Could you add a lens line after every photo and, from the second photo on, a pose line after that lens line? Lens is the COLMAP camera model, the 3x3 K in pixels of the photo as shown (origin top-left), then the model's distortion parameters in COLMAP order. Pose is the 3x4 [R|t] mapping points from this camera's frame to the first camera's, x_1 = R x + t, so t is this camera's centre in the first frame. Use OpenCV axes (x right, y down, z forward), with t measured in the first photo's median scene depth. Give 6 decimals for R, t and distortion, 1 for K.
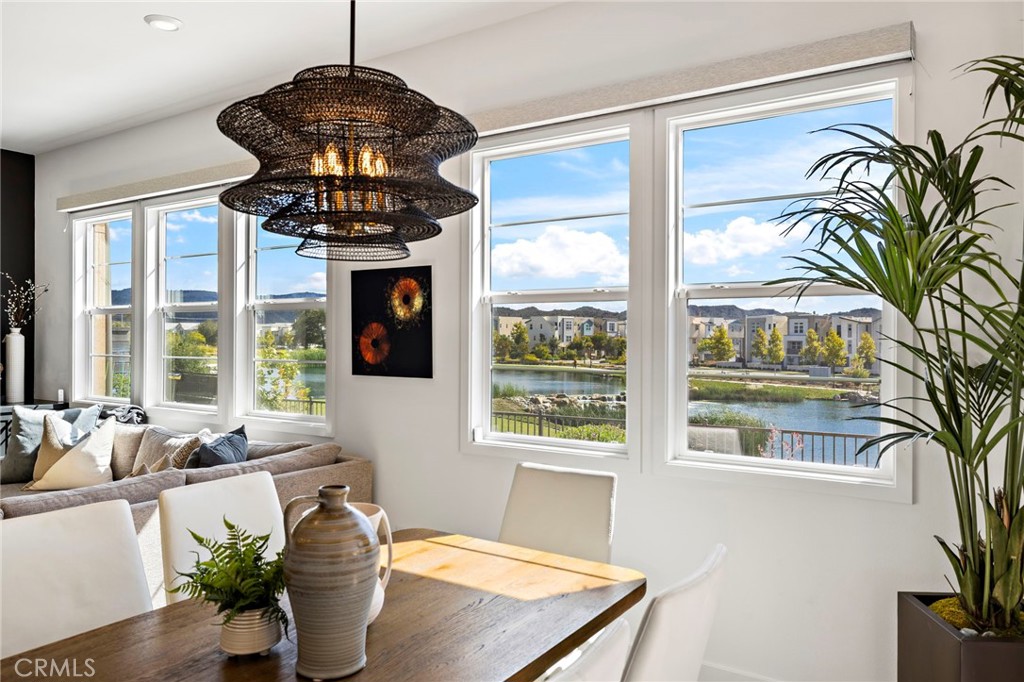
lens RADIAL K [[718.3, 0, 512.0], [0, 718.3, 341.0], [0, 0, 1]] dist [-0.002533, -0.002183]
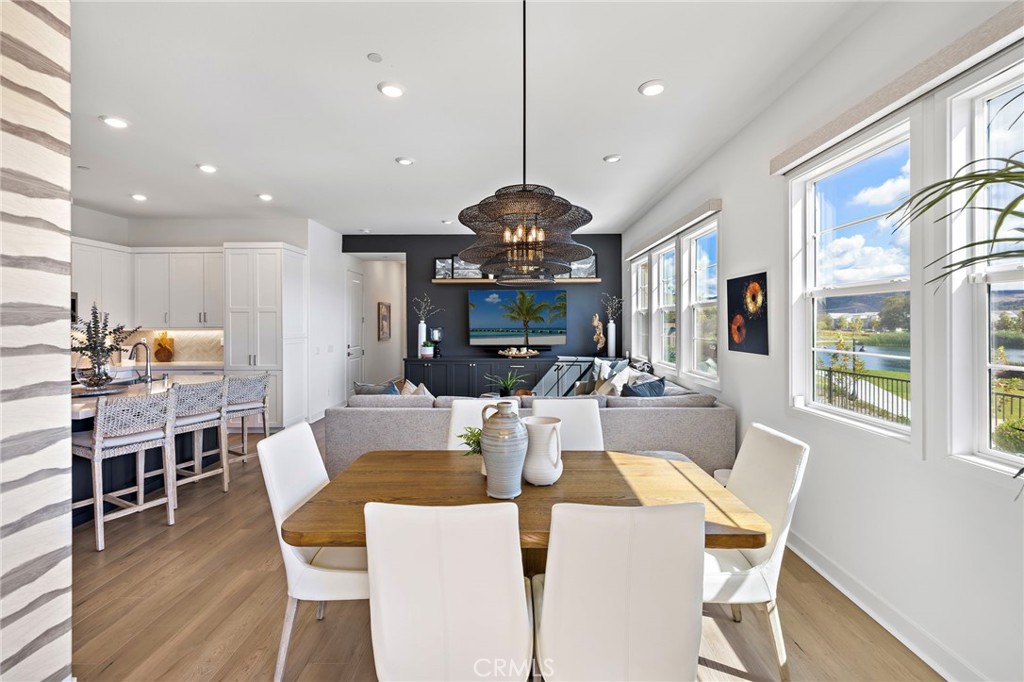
lens RADIAL K [[436.3, 0, 510.8], [0, 436.3, 324.4], [0, 0, 1]] dist [0.001562, 0.000057]
pose [[0.534589, -0.002738, -0.845108, 0.303659], [-0.000018, 0.999995, -0.003251, -0.002990], [0.845112, 0.001753, 0.534586, 0.142512]]
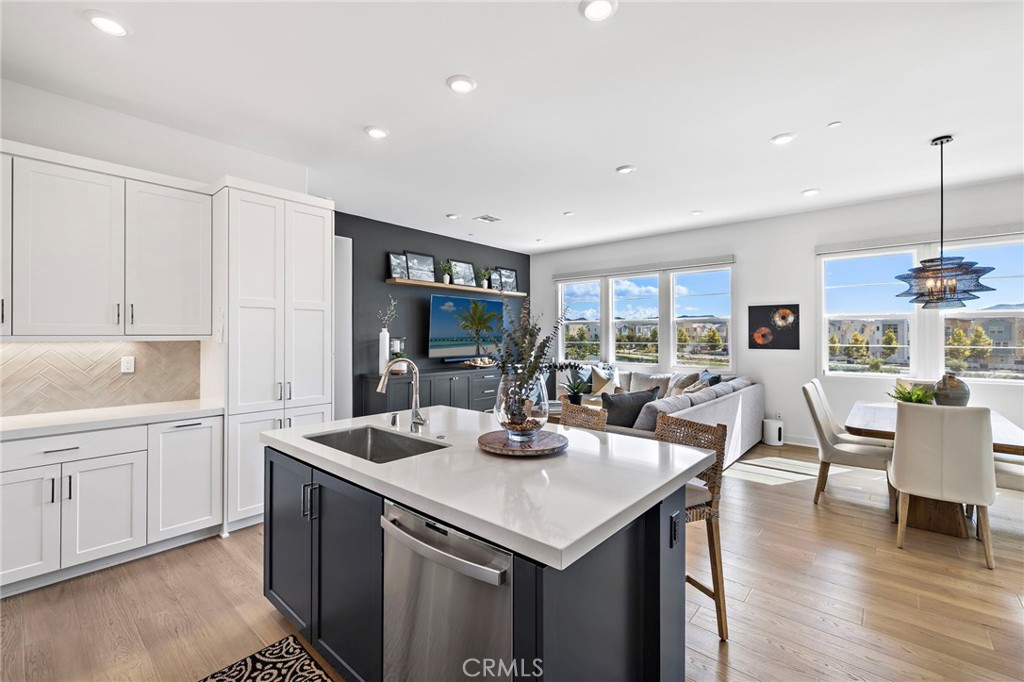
lens RADIAL K [[433.6, 0, 508.2], [0, 433.6, 331.9], [0, 0, 1]] dist [-0.000272, -0.000010]
pose [[0.990806, -0.004846, -0.135200, -0.846619], [0.002725, 0.999870, -0.015873, 0.011279], [0.135260, 0.015359, 0.990691, -0.577492]]
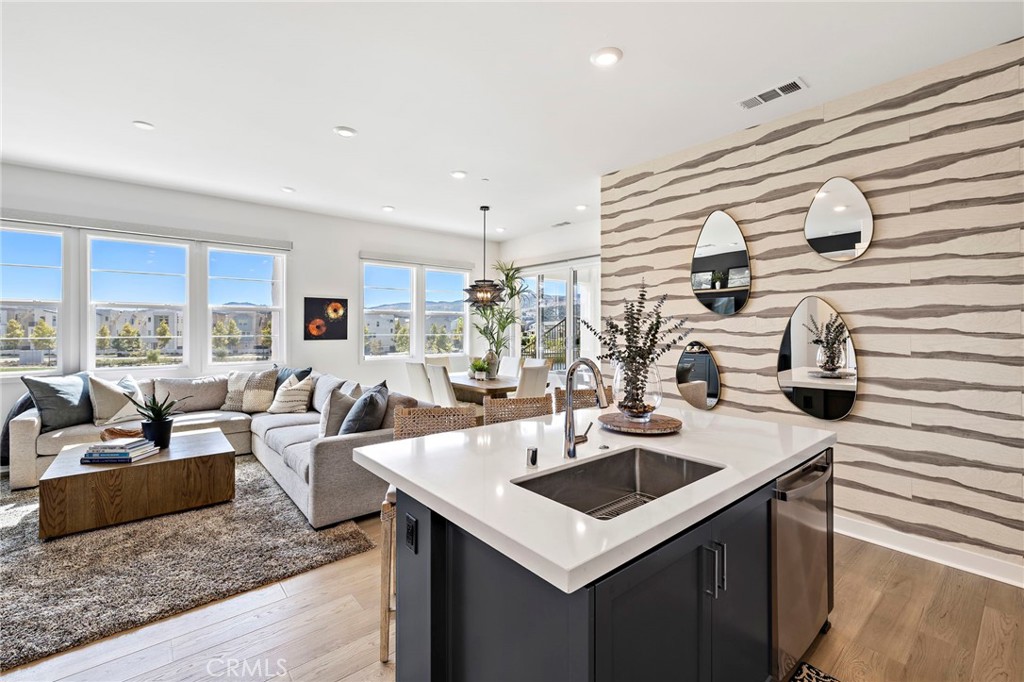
lens RADIAL K [[442.1, 0, 514.0], [0, 442.1, 328.6], [0, 0, 1]] dist [-0.000141, -0.000253]
pose [[0.279130, -0.005205, 0.960239, -1.482300], [0.005294, 0.999978, 0.003881, 0.006194], [-0.960239, 0.004000, 0.279152, -0.097200]]
